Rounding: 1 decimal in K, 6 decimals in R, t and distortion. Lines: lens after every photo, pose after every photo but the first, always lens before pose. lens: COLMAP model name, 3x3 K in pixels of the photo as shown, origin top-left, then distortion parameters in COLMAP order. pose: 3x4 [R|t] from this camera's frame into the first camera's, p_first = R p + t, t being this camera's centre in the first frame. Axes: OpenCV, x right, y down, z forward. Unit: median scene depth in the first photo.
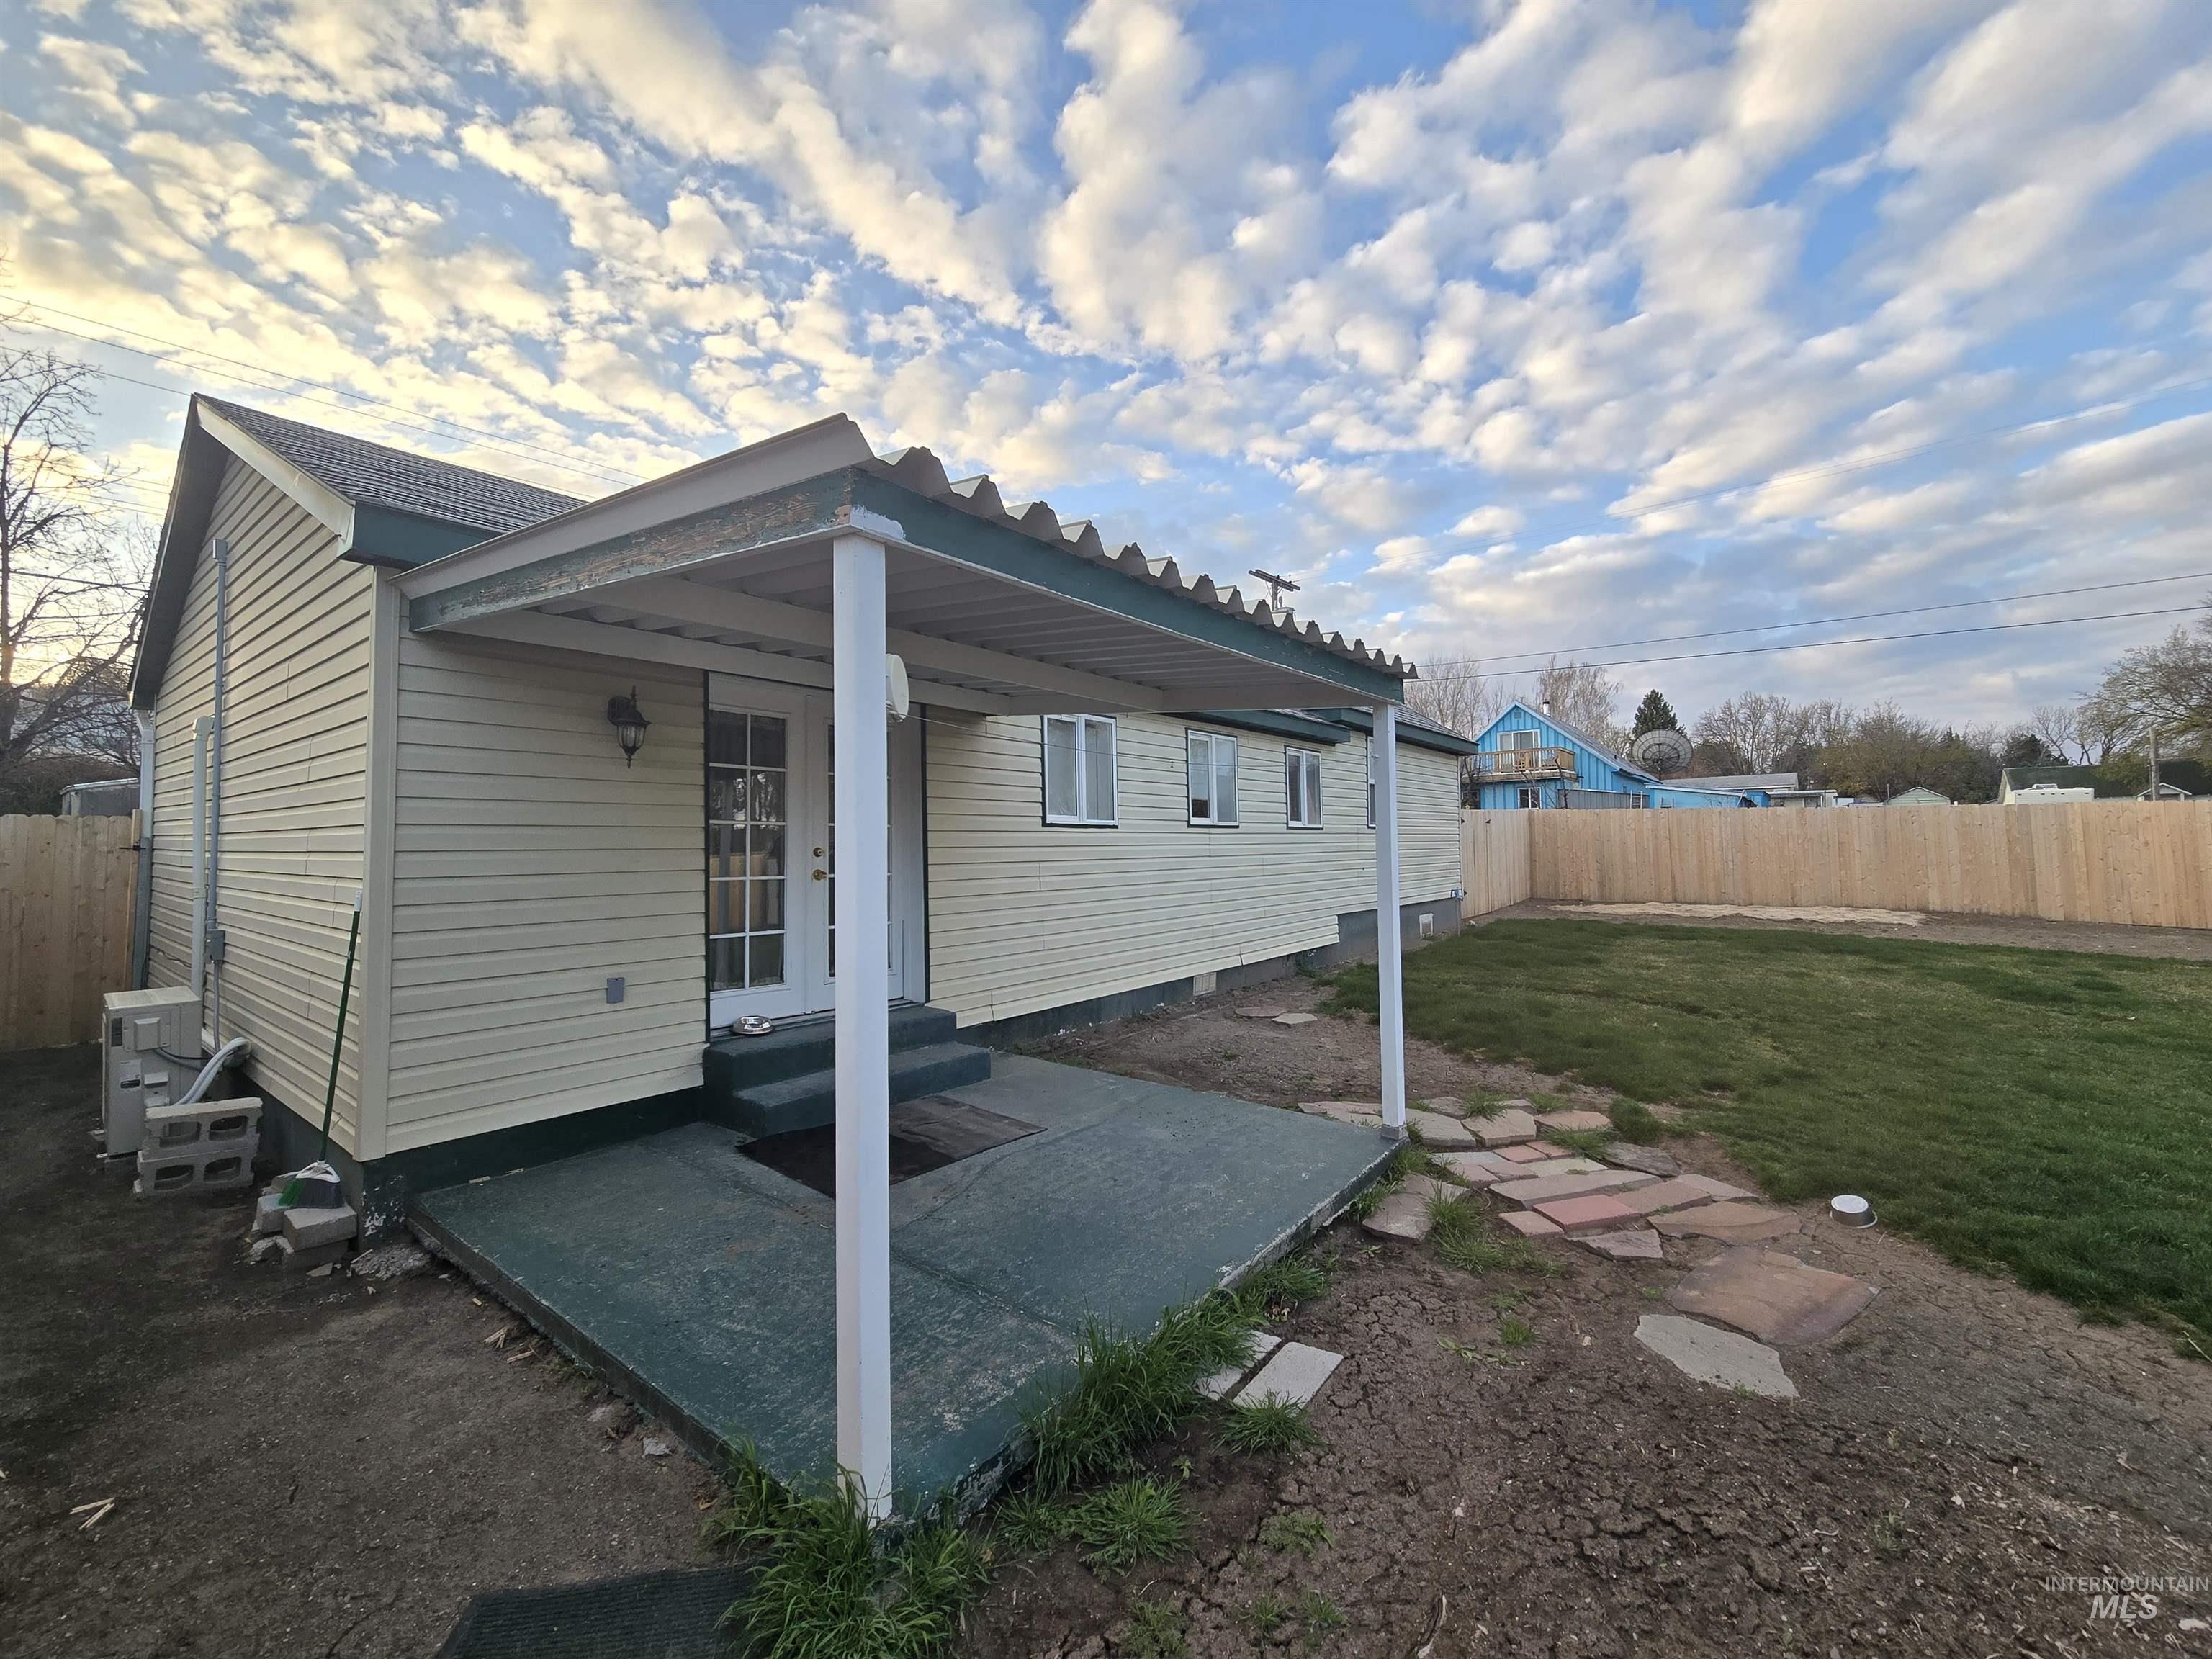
lens RADIAL K [[915.0, 0, 1115.6], [0, 915.0, 833.4], [0, 0, 1]] dist [-0.000392, 0.000151]
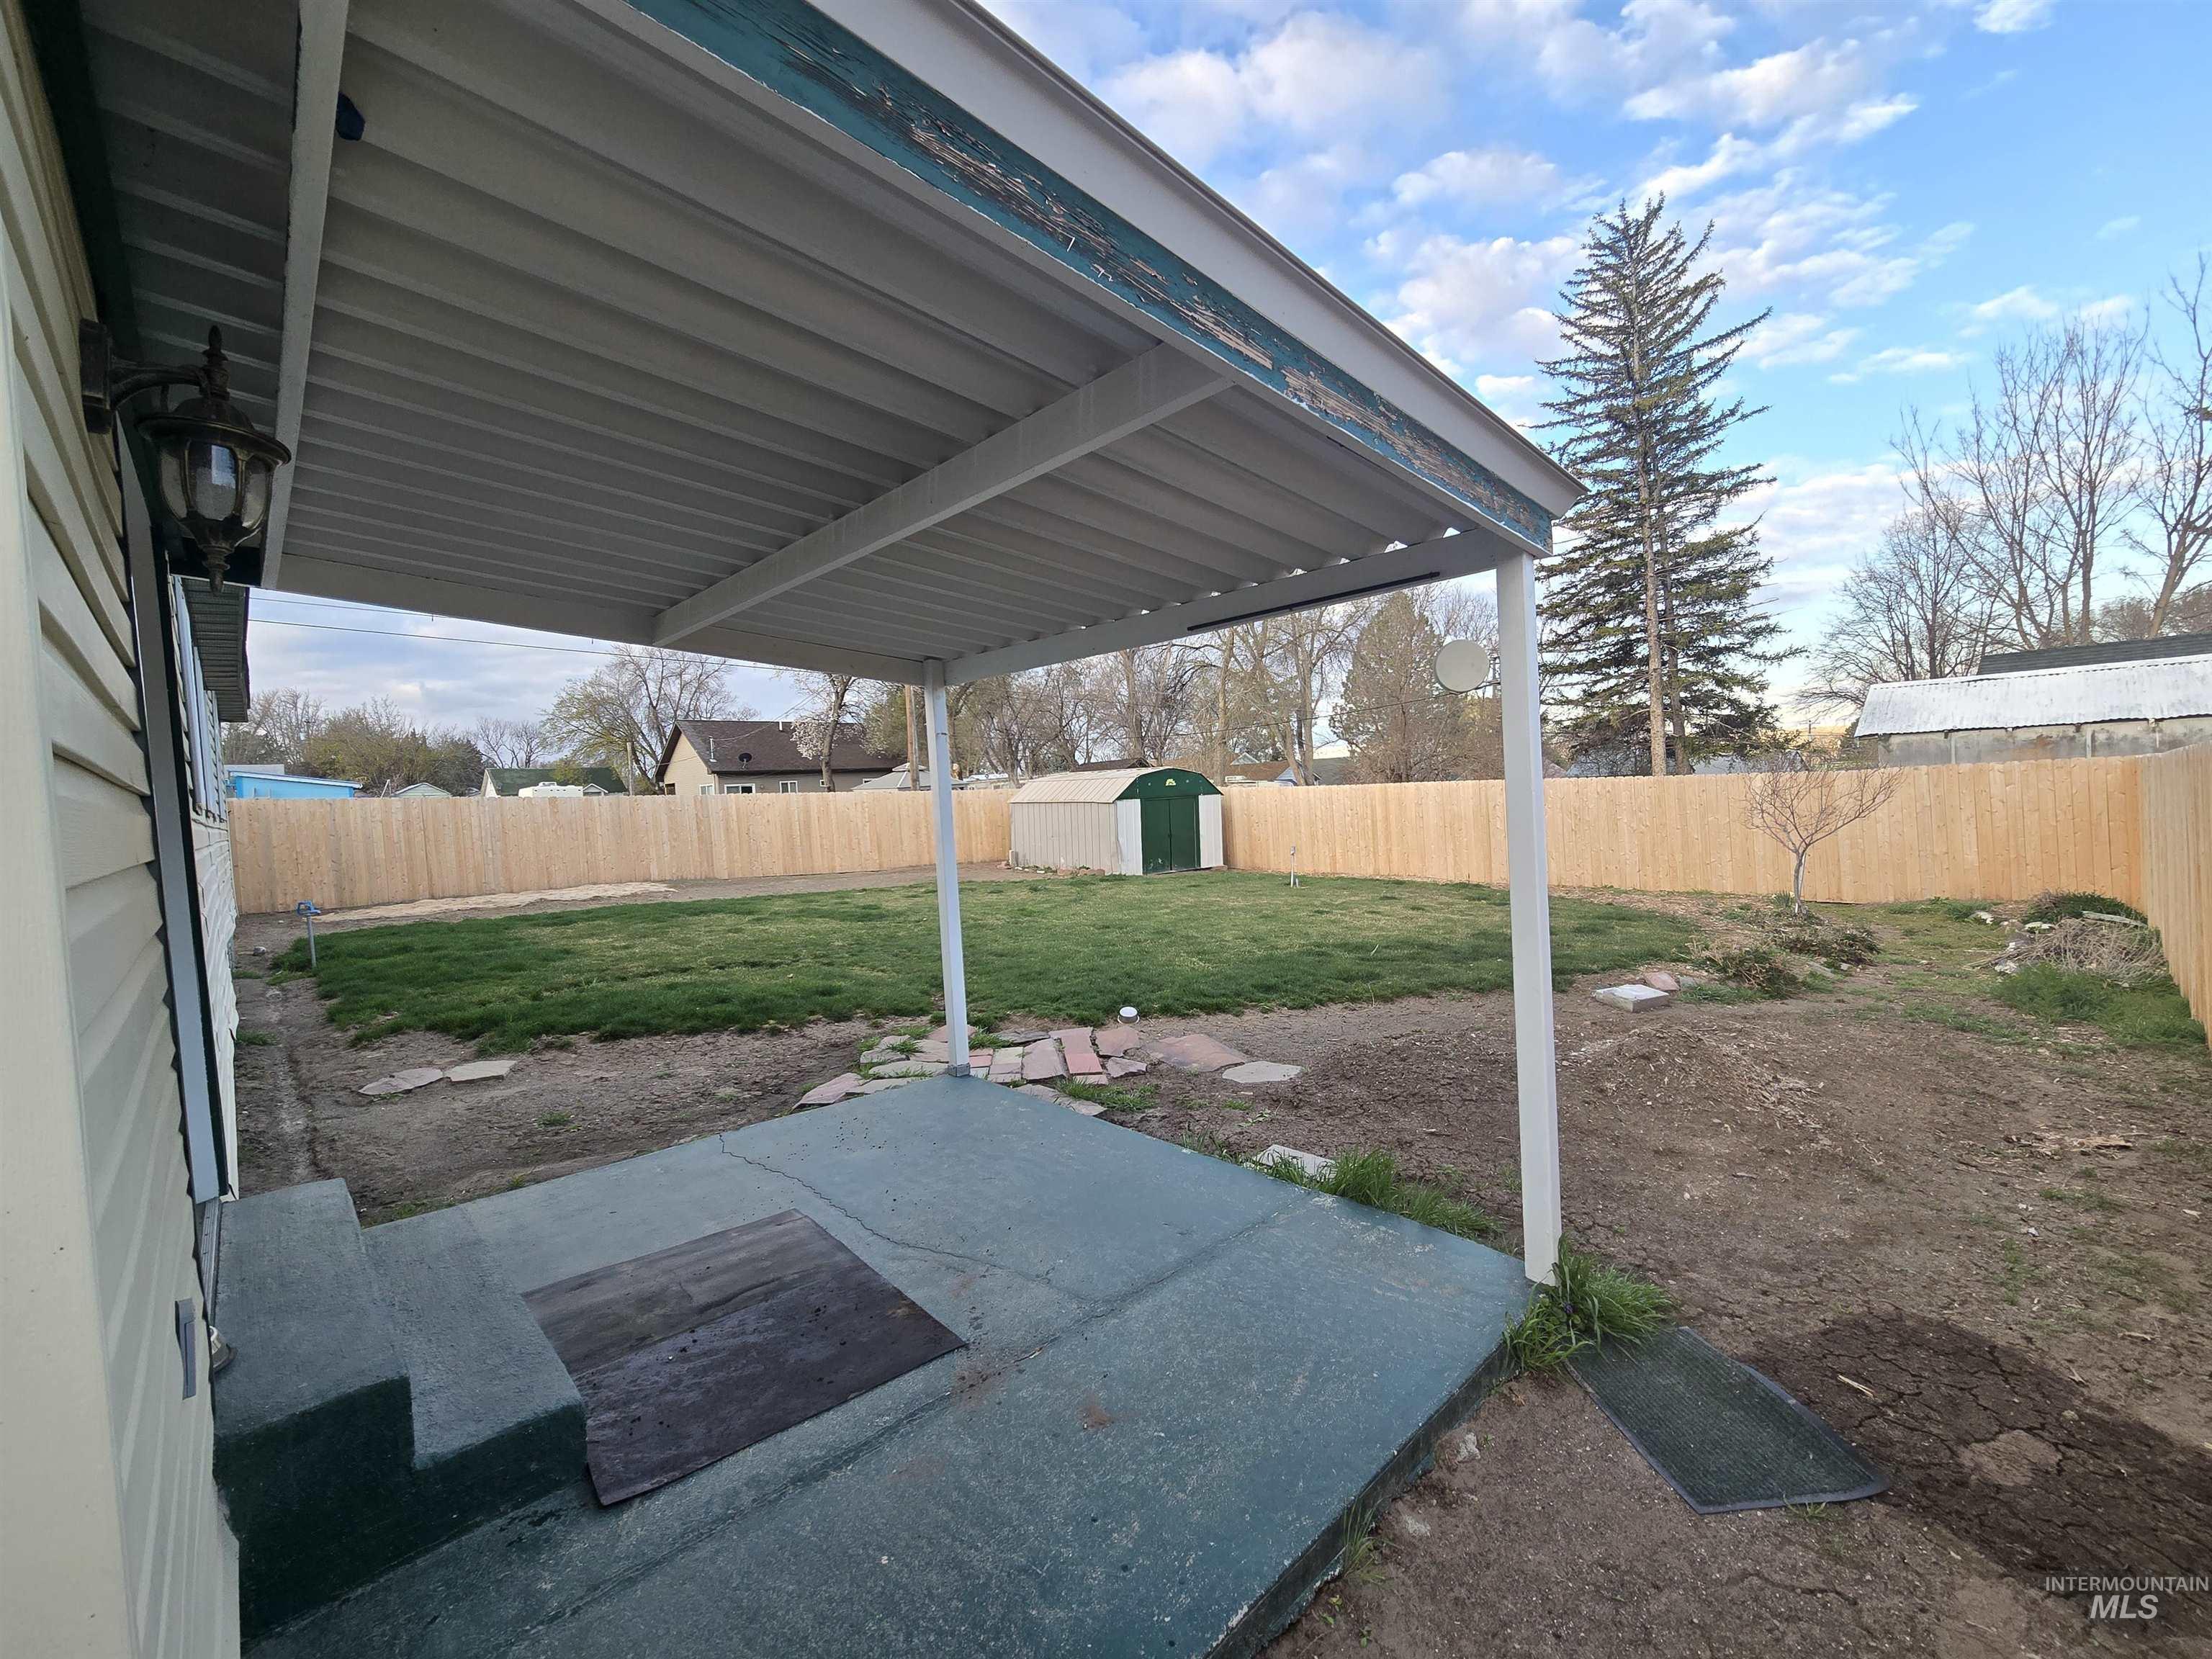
lens RADIAL K [[915.0, 0, 1115.6], [0, 915.0, 833.4], [0, 0, 1]] dist [-0.000392, 0.000151]
pose [[0.132220, -0.033724, 0.990647, -0.819385], [0.030703, 0.999081, 0.029914, 0.008307], [-0.990745, 0.026461, 0.133134, 0.688727]]
